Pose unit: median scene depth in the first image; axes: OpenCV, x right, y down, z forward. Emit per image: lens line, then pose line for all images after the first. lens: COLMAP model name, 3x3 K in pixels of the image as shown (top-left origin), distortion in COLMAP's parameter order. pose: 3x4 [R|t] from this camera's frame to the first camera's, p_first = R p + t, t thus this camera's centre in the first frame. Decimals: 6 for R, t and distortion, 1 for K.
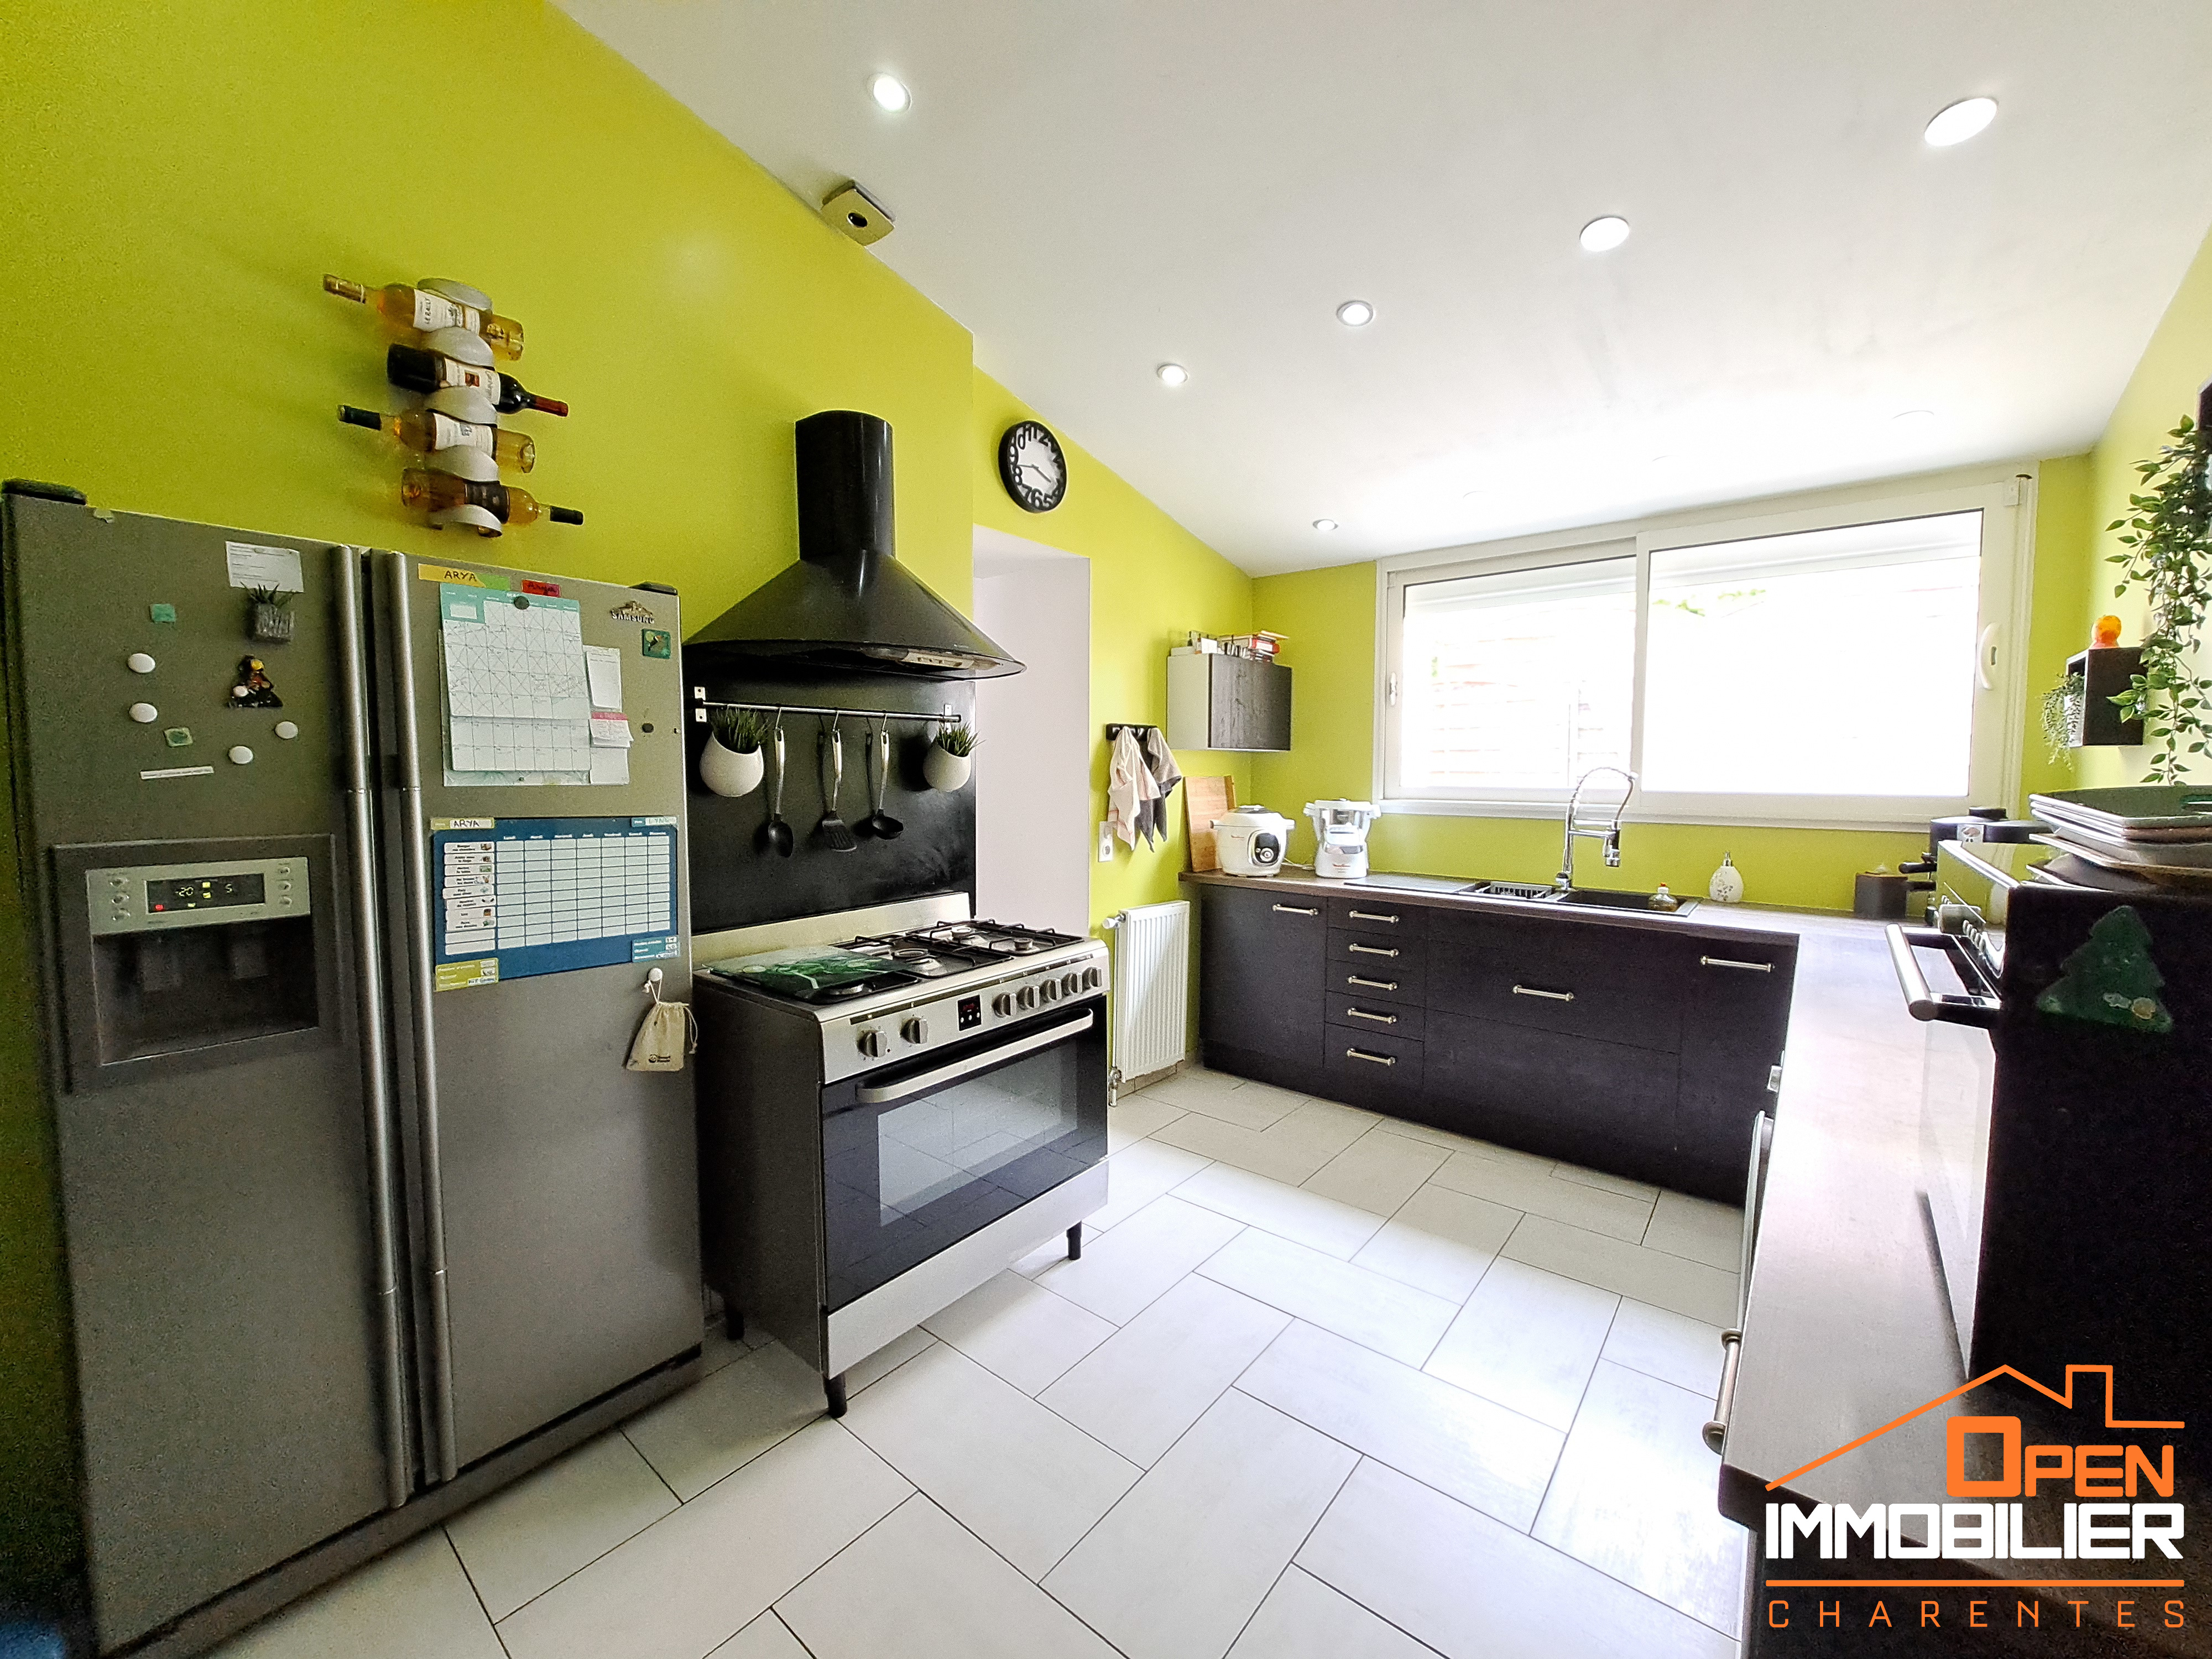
lens RADIAL K [[876.7, 0, 1101.4], [0, 876.7, 825.3], [0, 0, 1]] dist [0.001964, -0.007732]
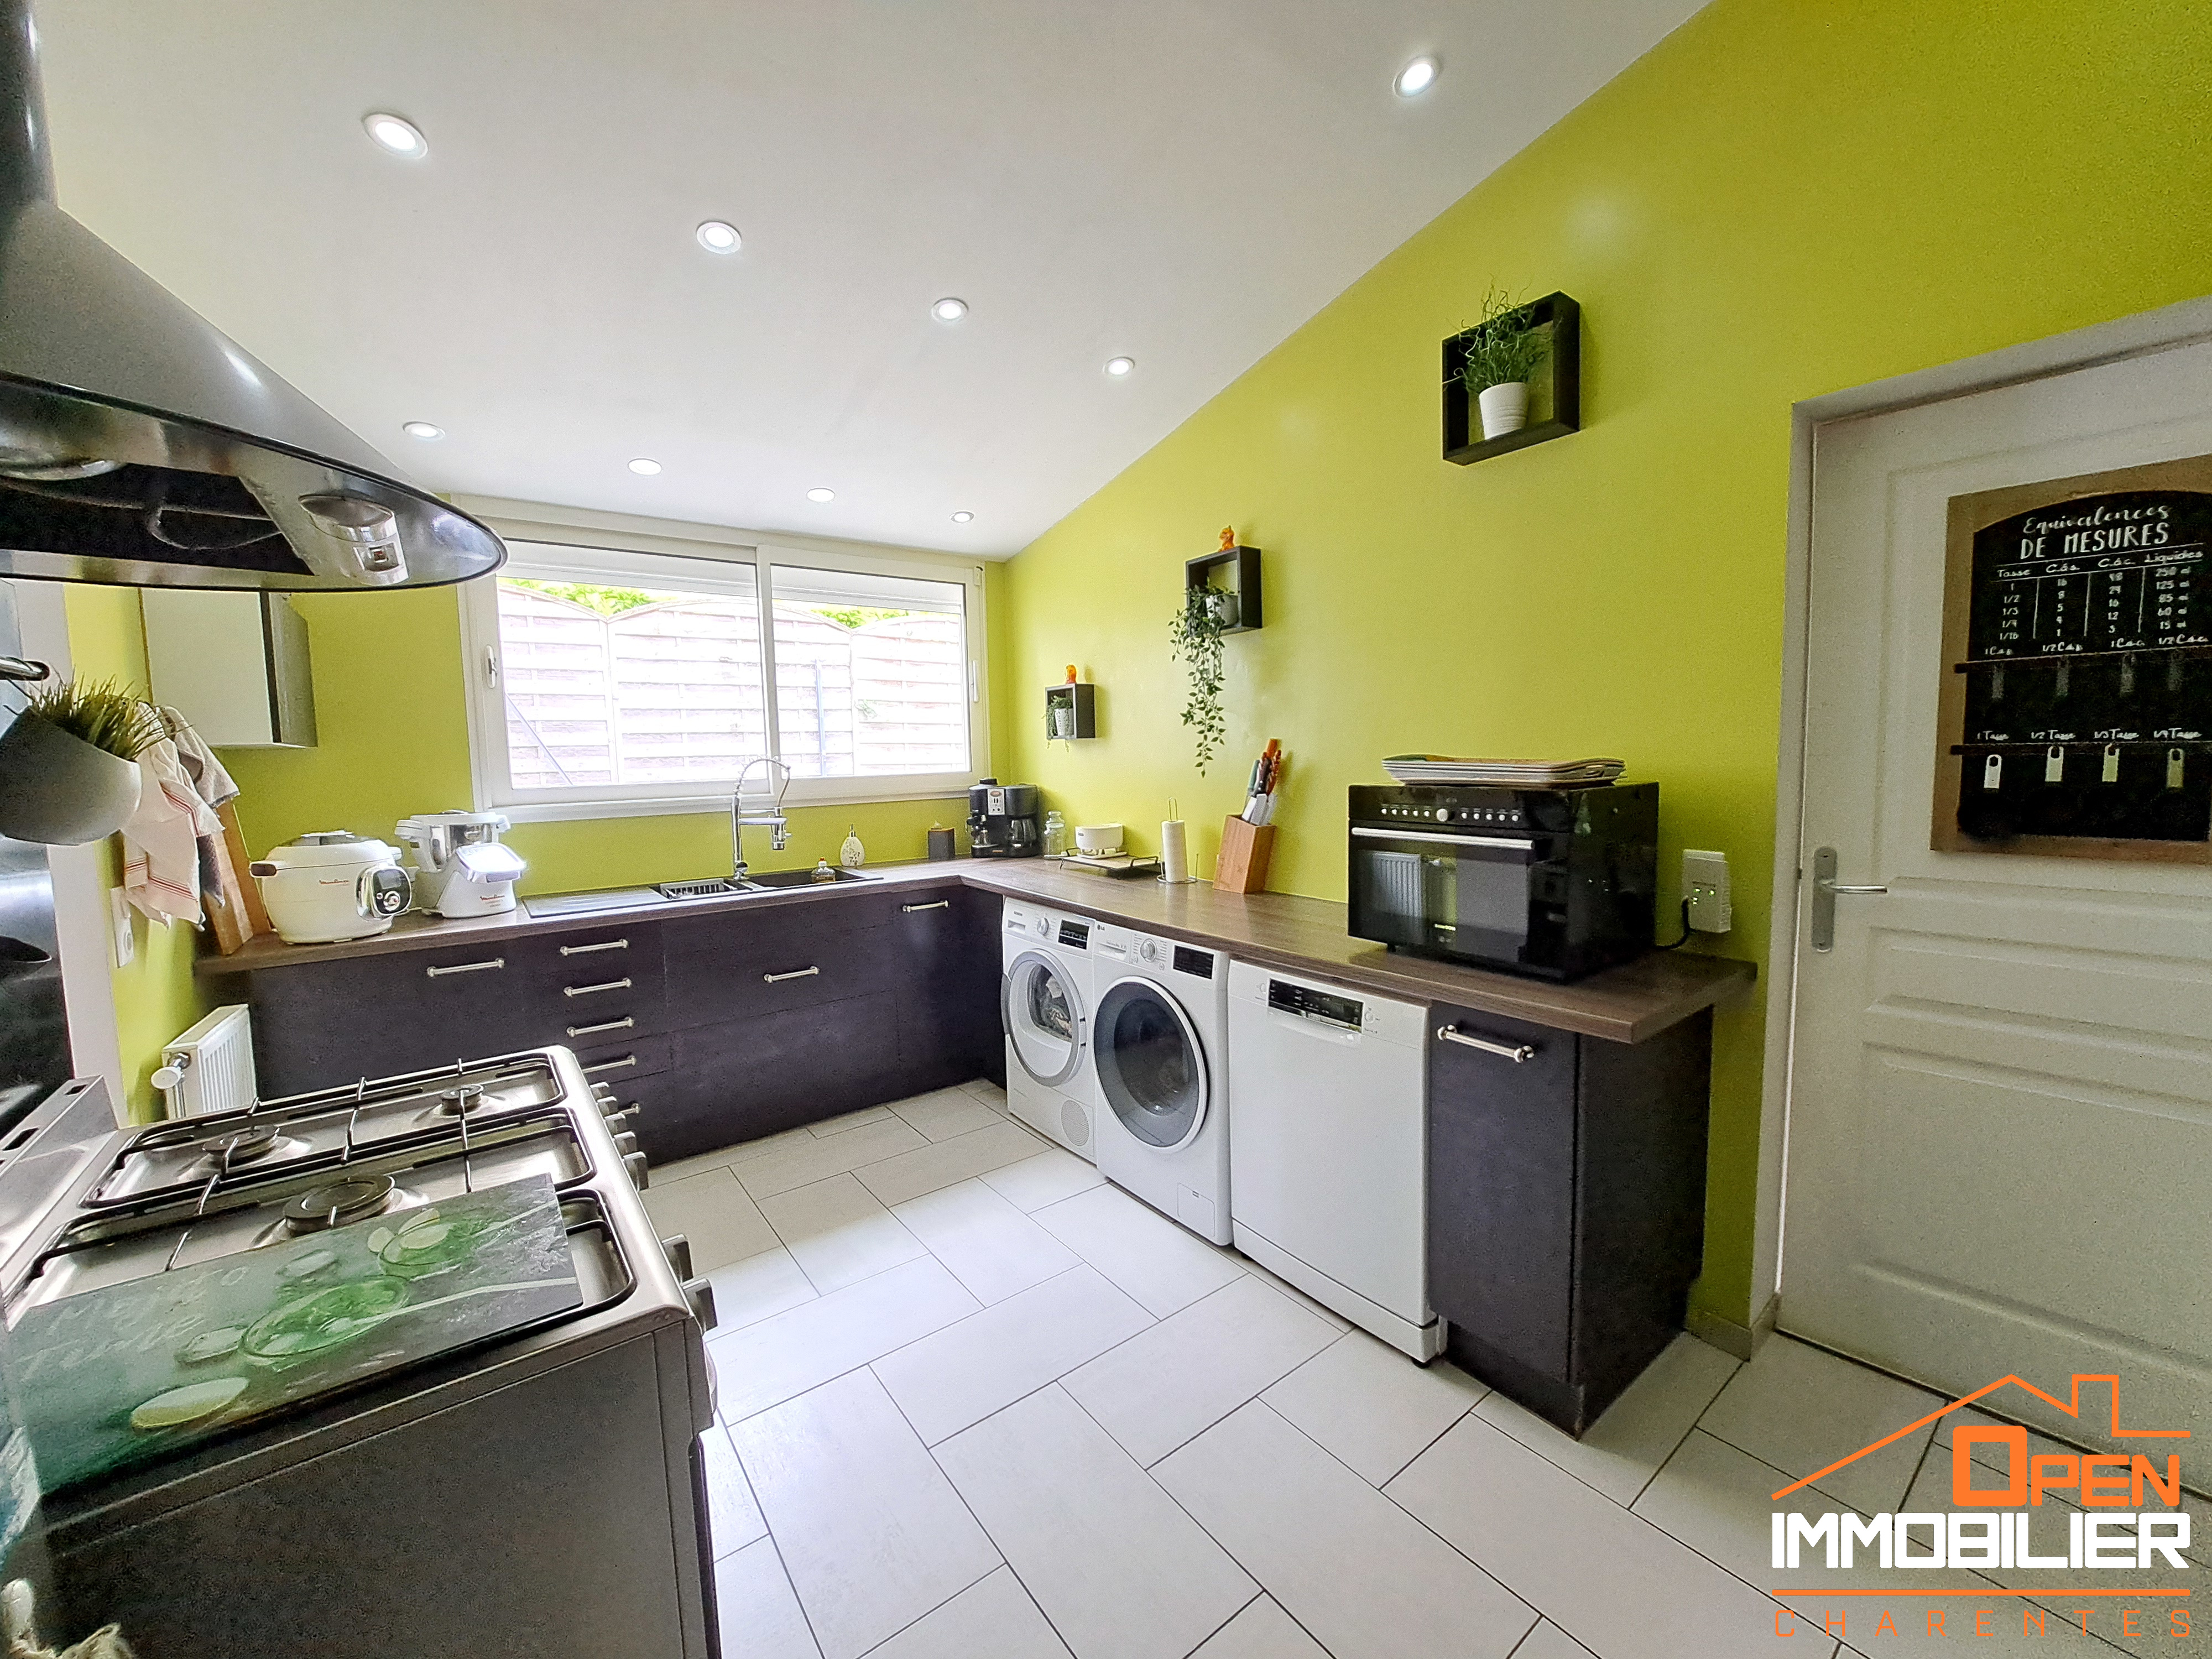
lens RADIAL K [[876.7, 0, 1101.4], [0, 876.7, 825.3], [0, 0, 1]] dist [0.001964, -0.007732]
pose [[0.223170, -0.094084, 0.970228, -0.391877], [0.087263, 0.993263, 0.076246, -0.031941], [-0.970866, 0.067649, 0.229877, 0.363878]]
